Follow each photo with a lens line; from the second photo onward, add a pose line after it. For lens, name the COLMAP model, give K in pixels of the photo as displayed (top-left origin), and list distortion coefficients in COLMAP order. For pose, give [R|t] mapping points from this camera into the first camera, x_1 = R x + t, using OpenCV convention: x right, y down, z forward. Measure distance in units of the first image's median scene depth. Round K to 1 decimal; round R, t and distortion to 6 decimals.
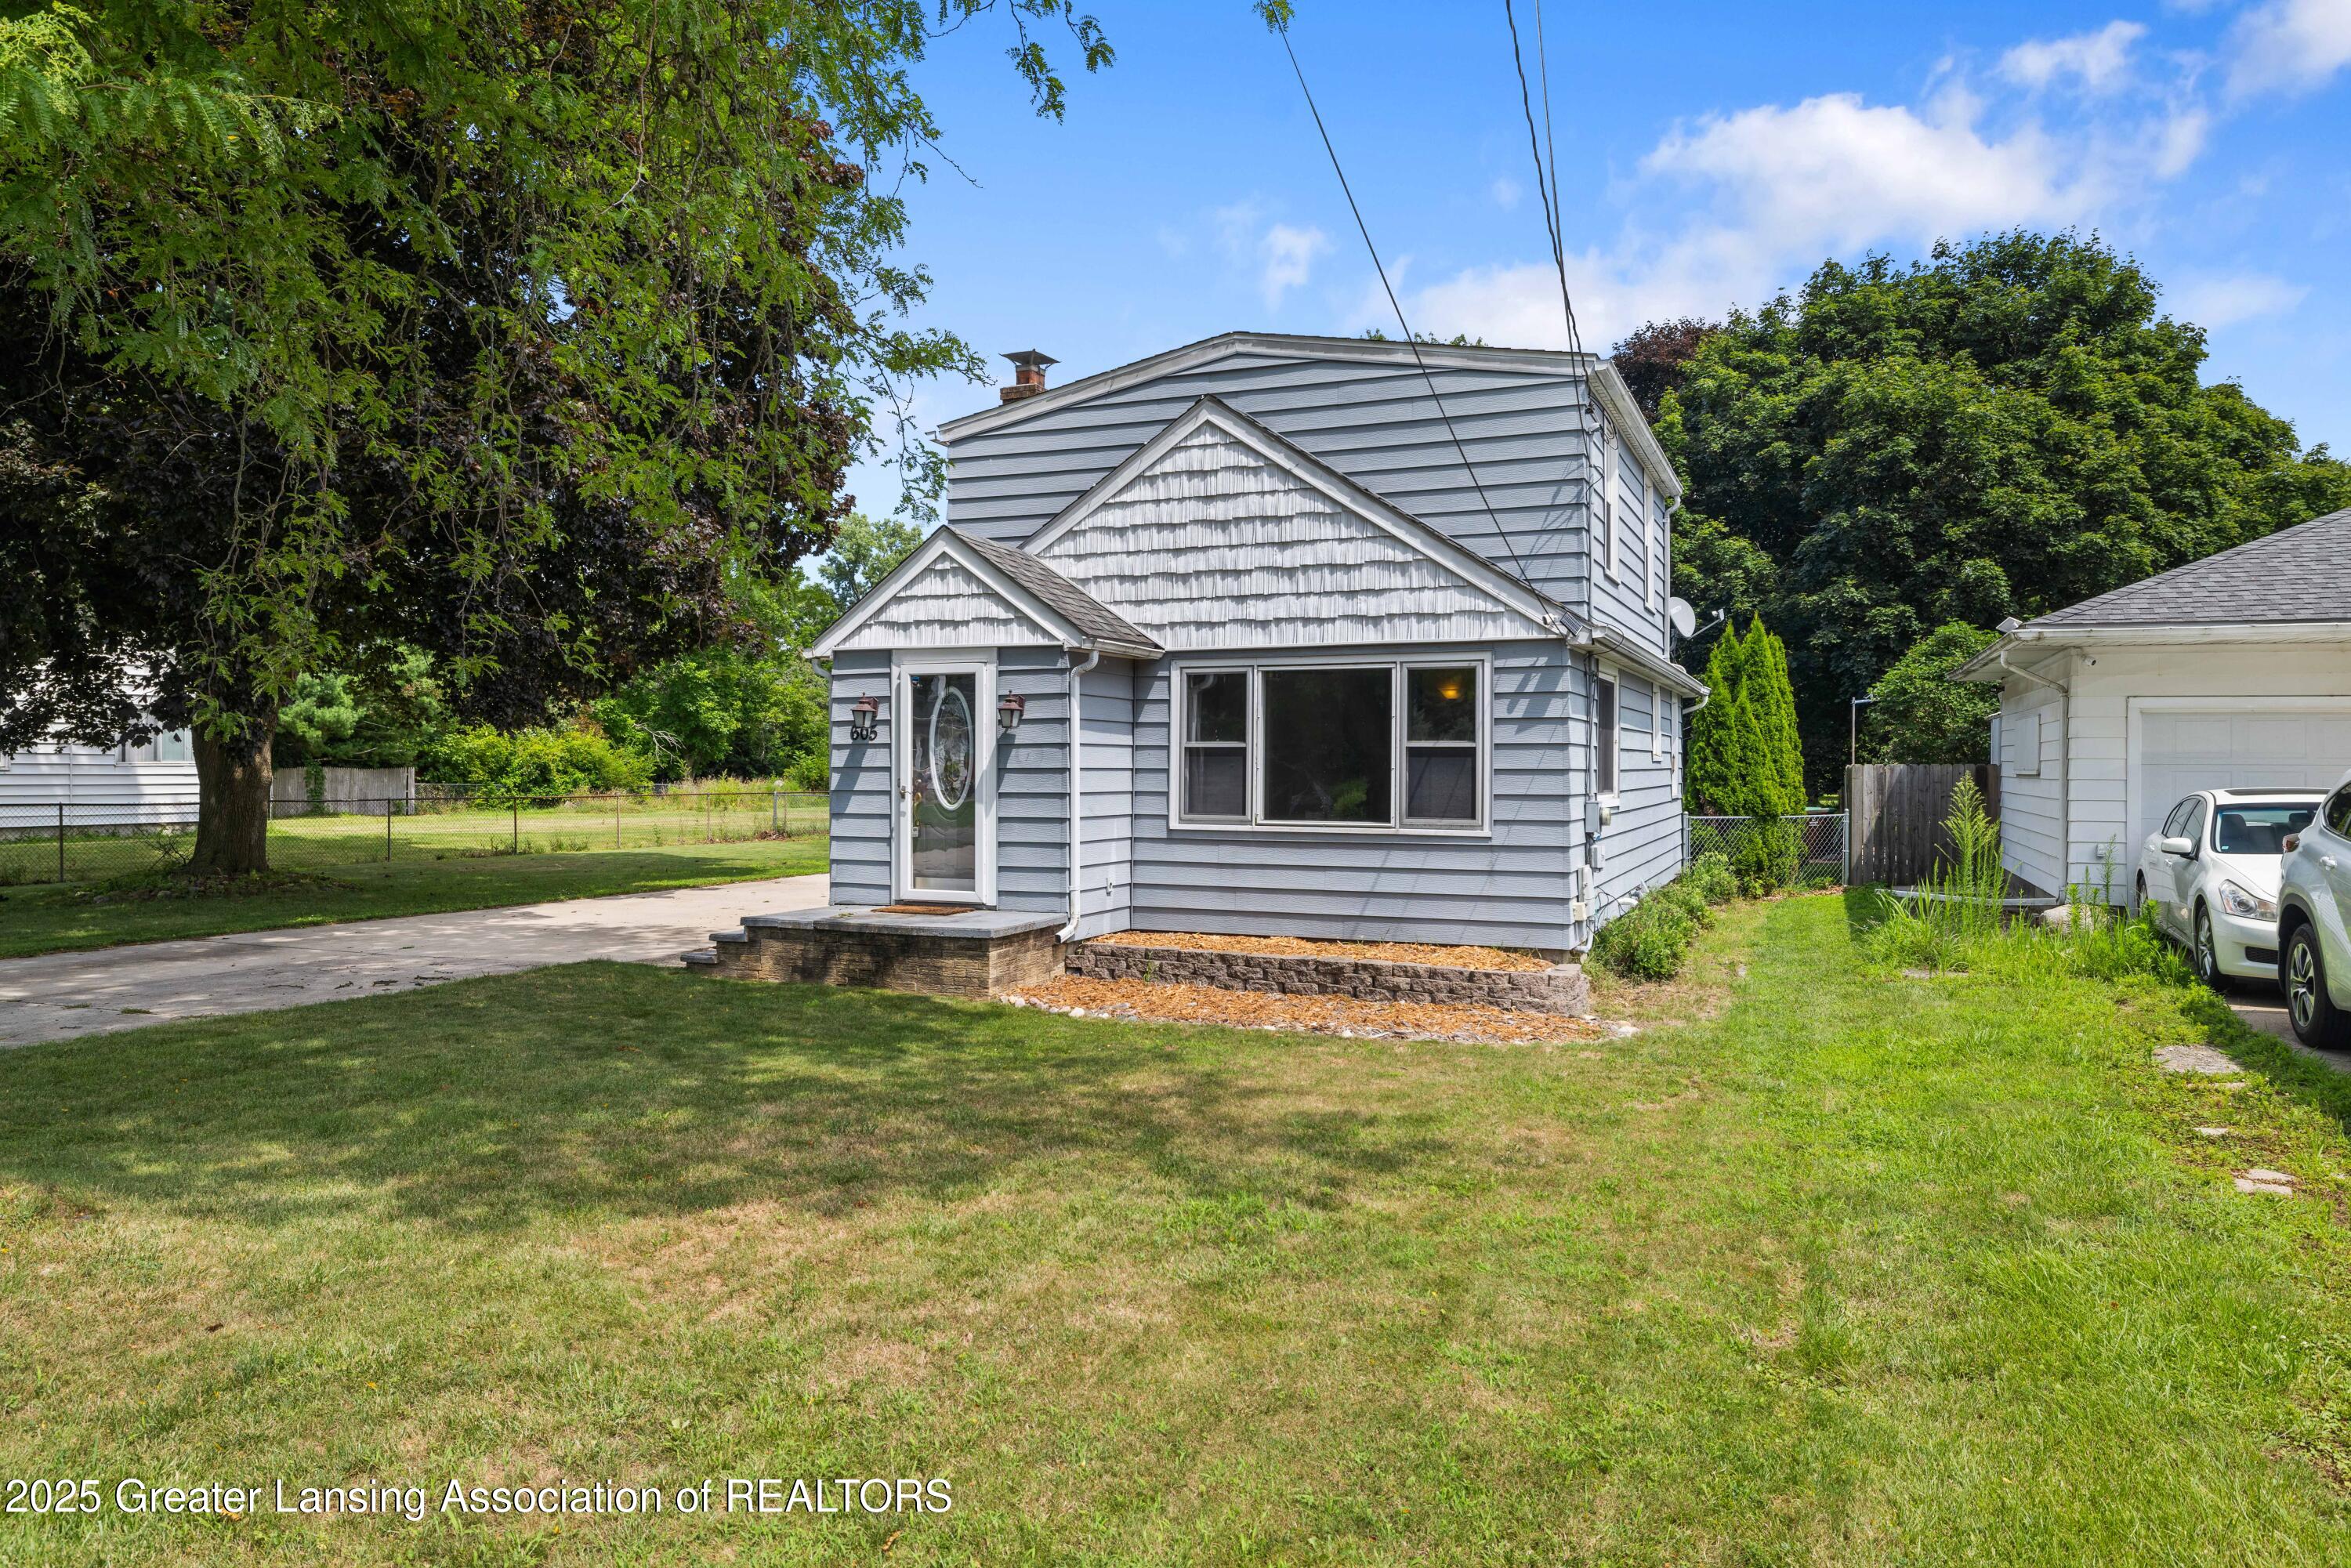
lens RADIAL K [[1514.2, 0, 1163.1], [0, 1514.2, 775.6], [0, 0, 1]] dist [-0.004907, 0.002394]
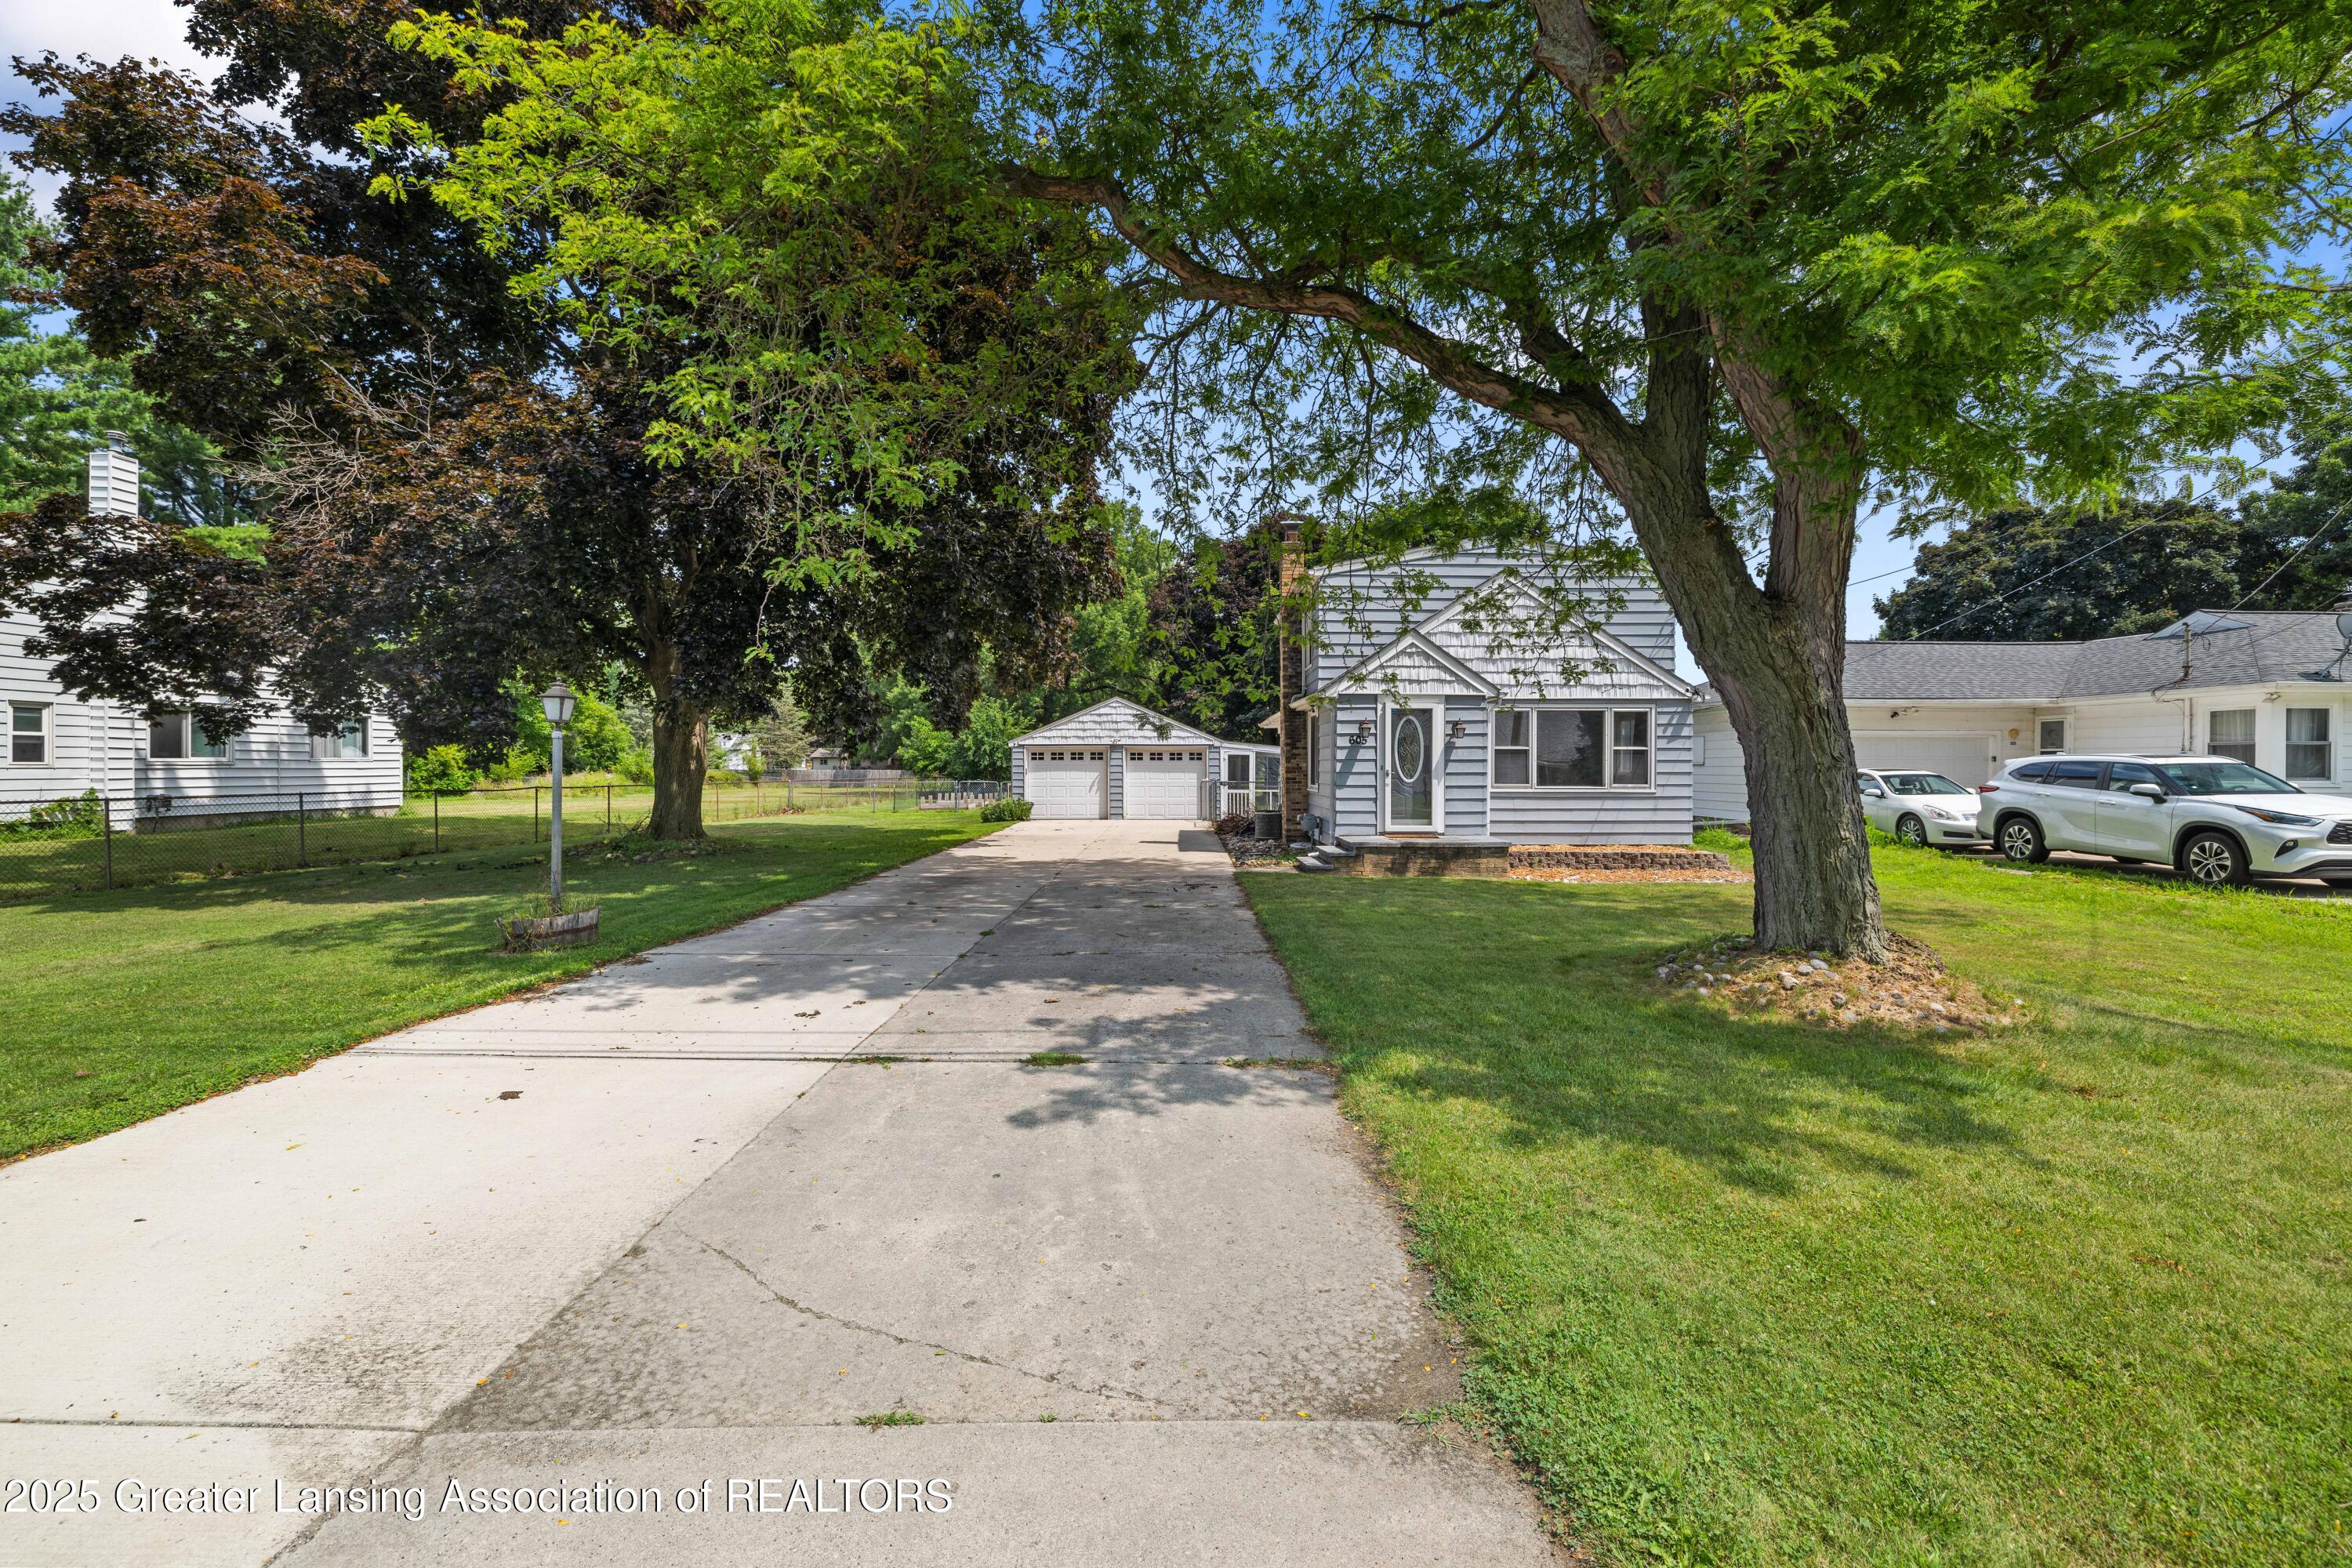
lens RADIAL K [[986.5, 0, 1169.6], [0, 986.5, 766.3], [0, 0, 1]] dist [-0.000181, -0.000591]
pose [[0.918633, -0.001279, 0.395109, -0.899130], [0.003196, 0.999986, -0.004195, 0.007345], [-0.395099, 0.005116, 0.918625, 0.009342]]
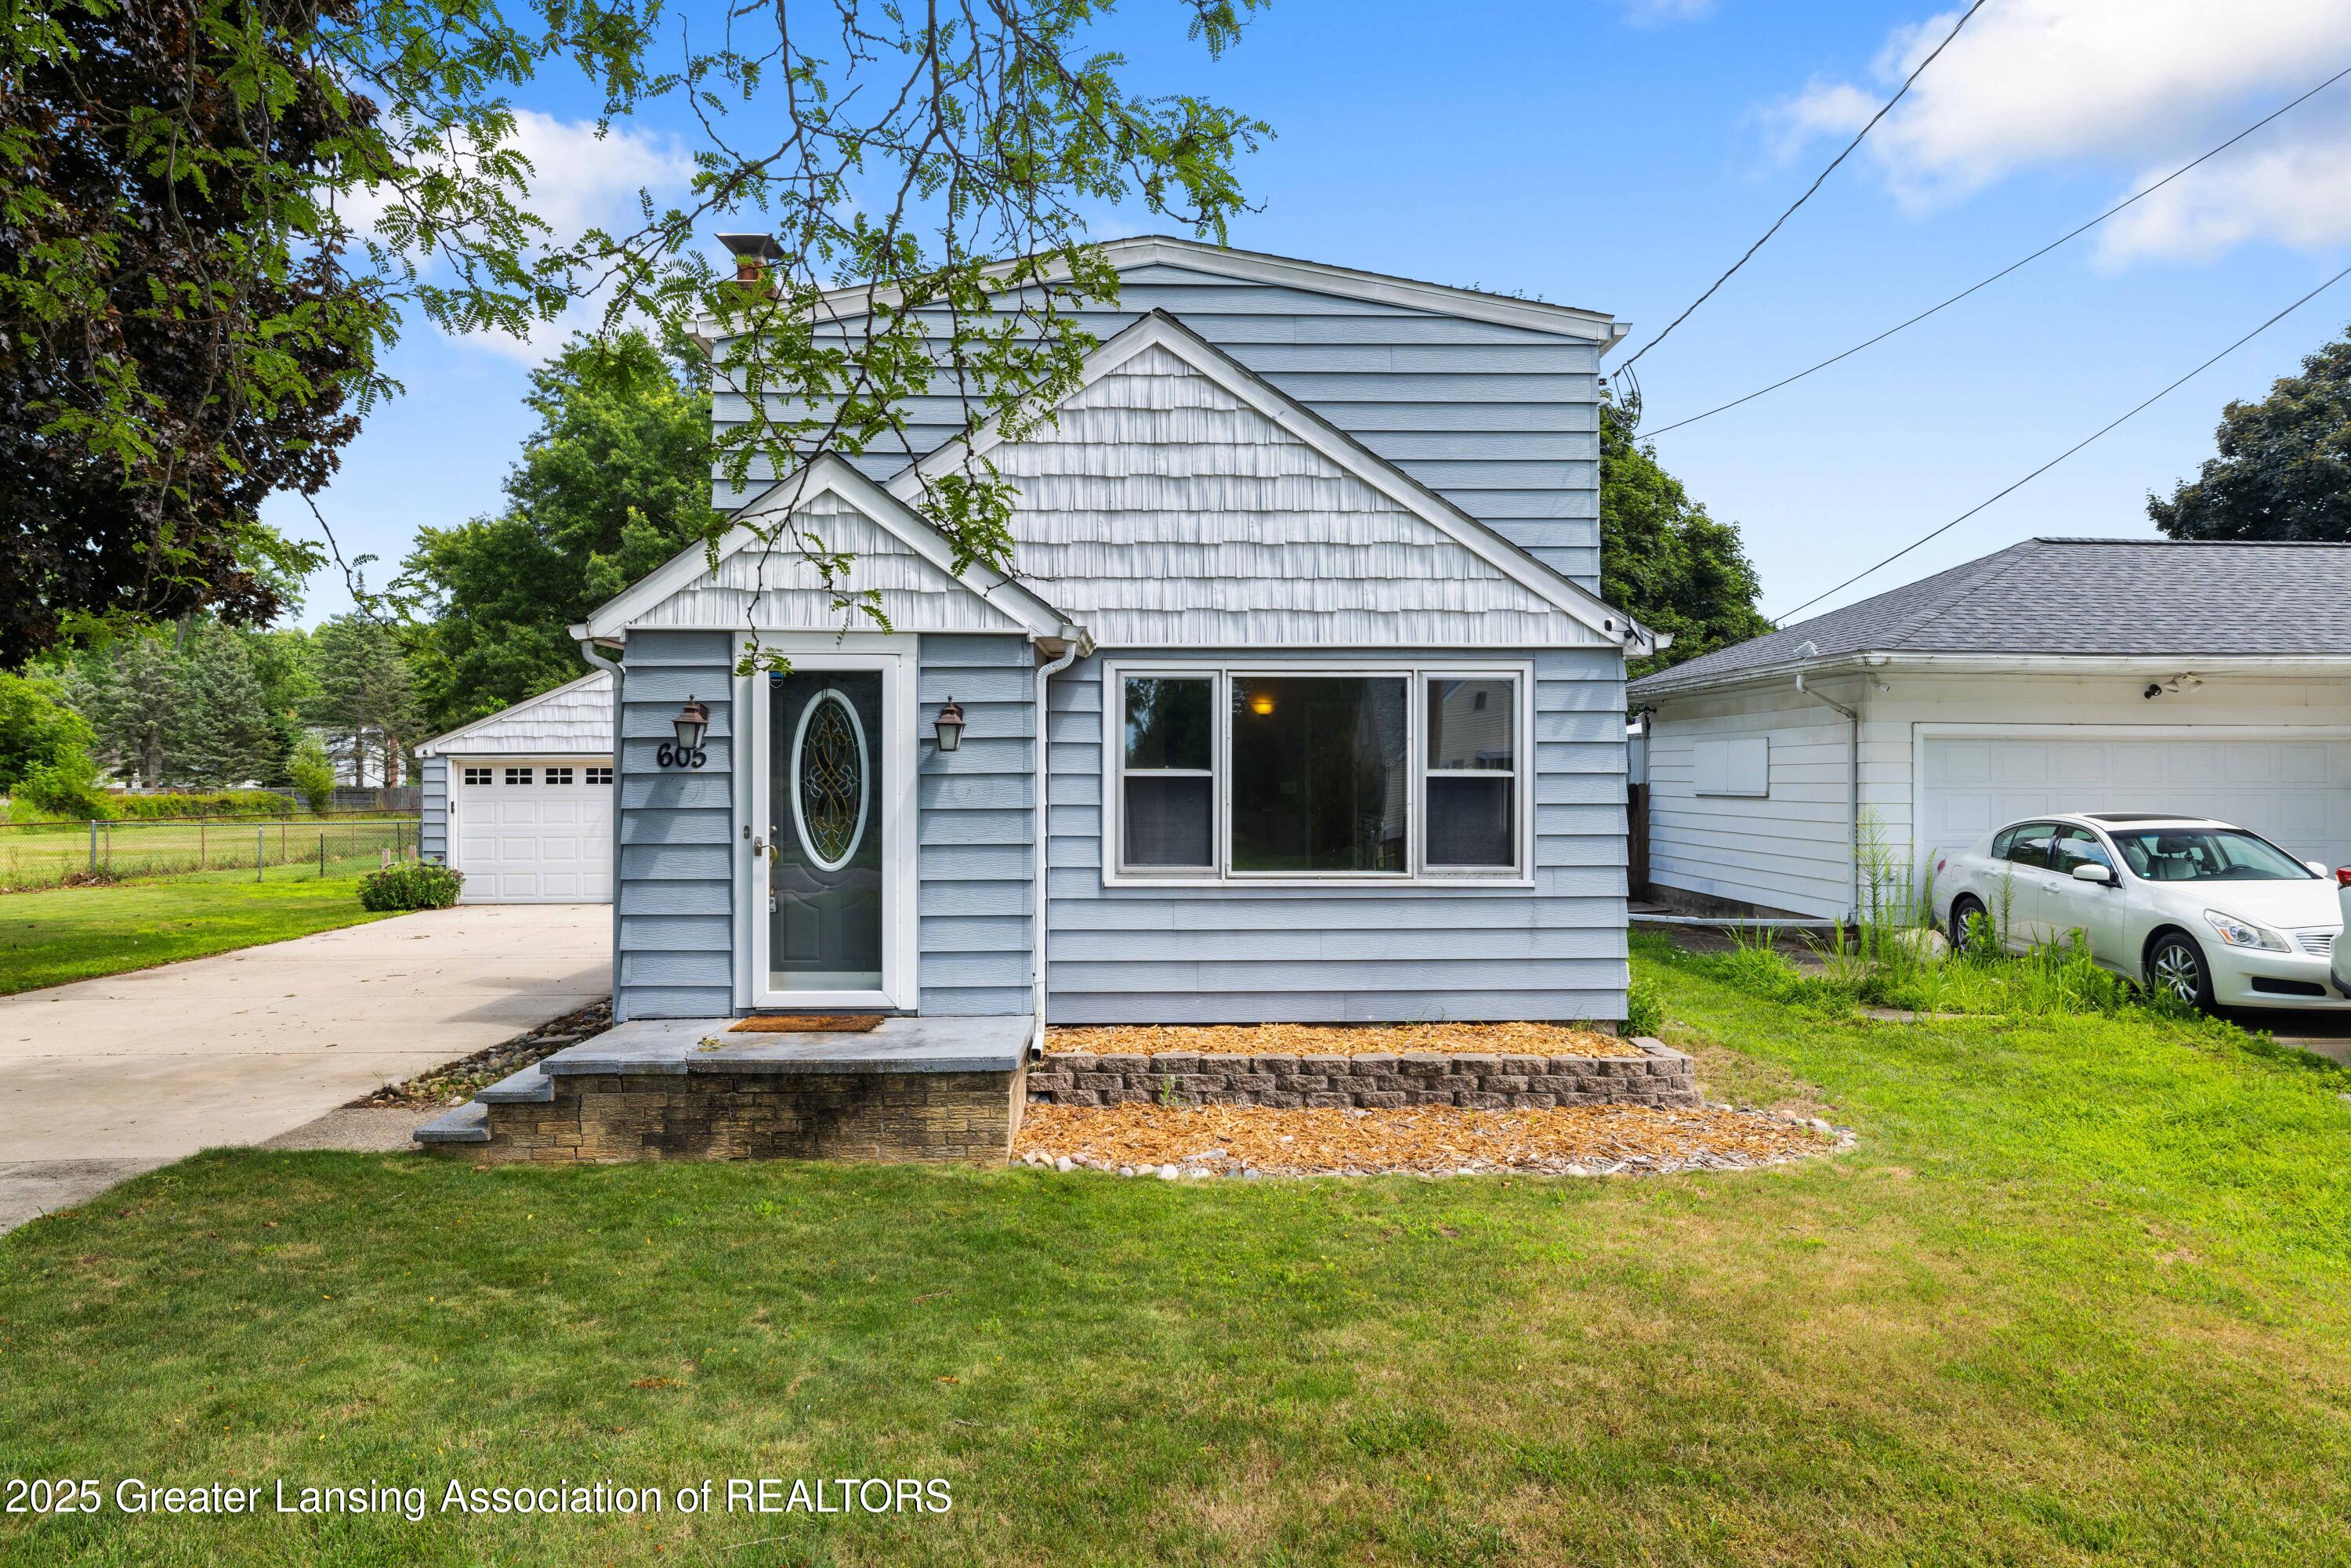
lens RADIAL K [[1514.2, 0, 1170.9], [0, 1514.2, 772.0], [0, 0, 1]] dist [-0.004907, 0.002394]
pose [[0.903482, -0.001832, 0.428622, -0.297188], [0.005148, 0.999965, -0.006578, -0.016273], [-0.428595, 0.008150, 0.903460, 0.328552]]
